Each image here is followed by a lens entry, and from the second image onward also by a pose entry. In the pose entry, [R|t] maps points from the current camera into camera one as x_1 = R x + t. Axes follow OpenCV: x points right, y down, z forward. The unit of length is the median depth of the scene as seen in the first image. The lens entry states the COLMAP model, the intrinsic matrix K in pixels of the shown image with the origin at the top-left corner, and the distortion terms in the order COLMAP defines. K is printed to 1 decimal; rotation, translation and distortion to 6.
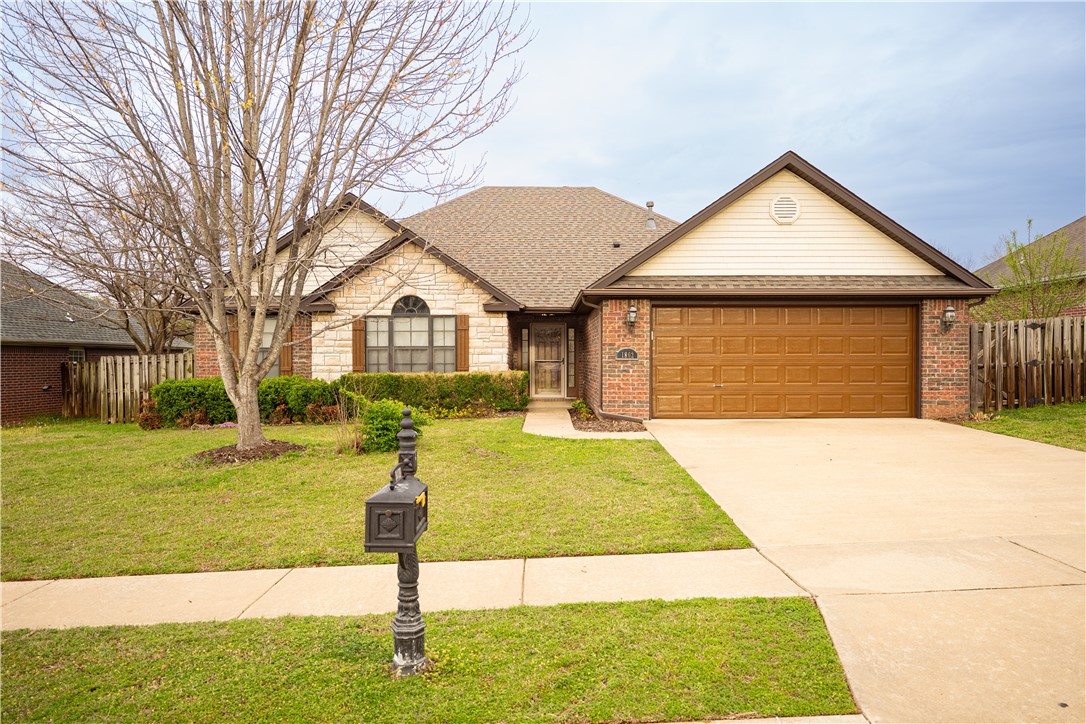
lens RADIAL K [[790.5, 0, 543.0], [0, 790.5, 362.0], [0, 0, 1]] dist [0.004912, 0.001139]
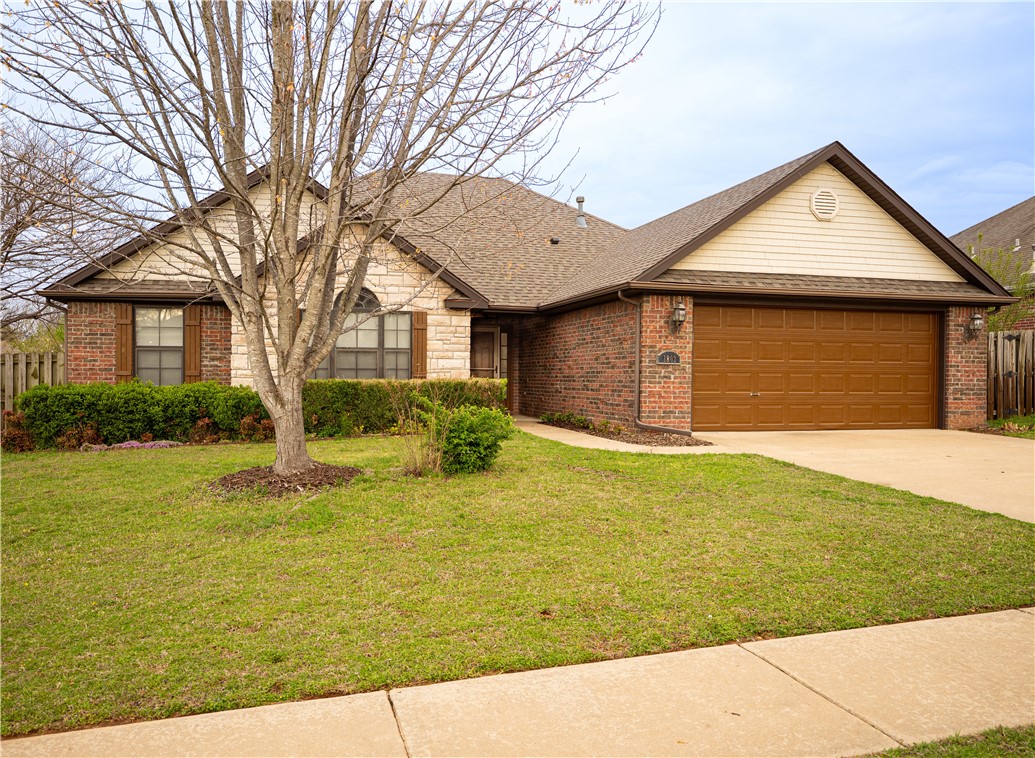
lens RADIAL K [[825.8, 0, 517.5], [0, 825.8, 379.0], [0, 0, 1]] dist [0.003380, 0.006594]
pose [[0.967672, 0.009295, 0.252040, -0.283715], [-0.009304, 0.999956, -0.001154, 0.015880], [-0.252040, -0.001228, 0.967716, 0.153135]]
